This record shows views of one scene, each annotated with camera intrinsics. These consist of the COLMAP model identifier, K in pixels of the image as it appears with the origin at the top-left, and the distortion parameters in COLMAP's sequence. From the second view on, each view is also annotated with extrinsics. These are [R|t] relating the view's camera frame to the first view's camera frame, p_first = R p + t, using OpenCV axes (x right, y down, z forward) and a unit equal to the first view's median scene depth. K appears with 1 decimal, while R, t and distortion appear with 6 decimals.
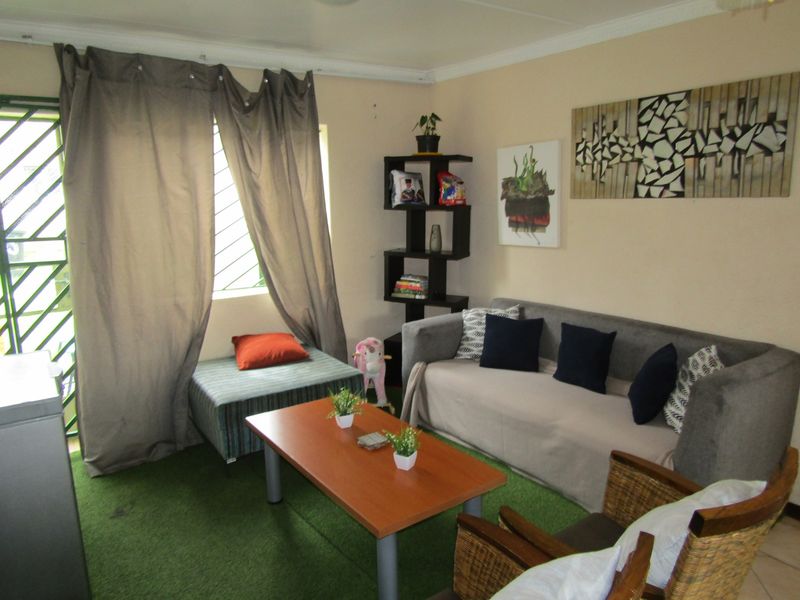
lens RADIAL K [[575.5, 0, 400.5], [0, 575.5, 301.9], [0, 0, 1]] dist [-0.001123, 0.003076]
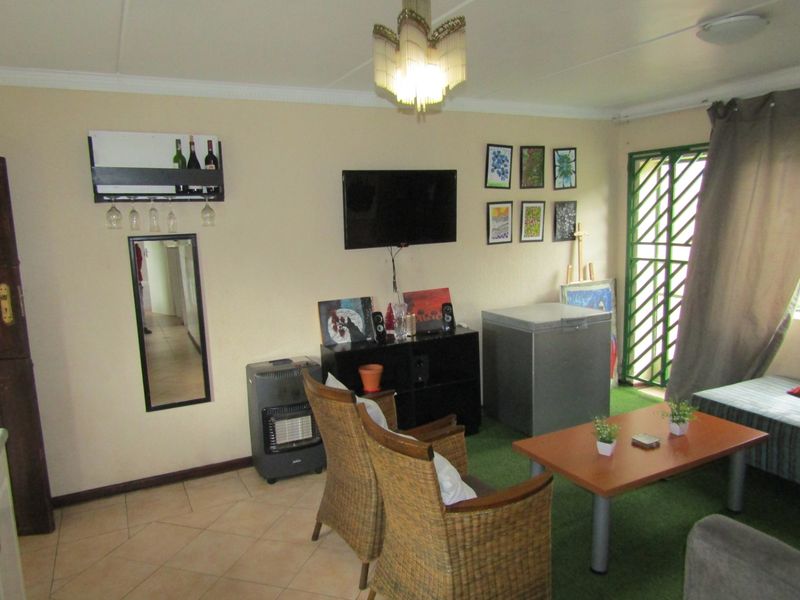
lens RADIAL K [[575.5, 0, 400.5], [0, 575.5, 301.9], [0, 0, 1]] dist [-0.001123, 0.003076]
pose [[-0.120485, 0.176257, -0.976943, 0.869017], [-0.170621, 0.965790, 0.195288, -0.130964], [0.977943, 0.190217, -0.086290, 0.472639]]
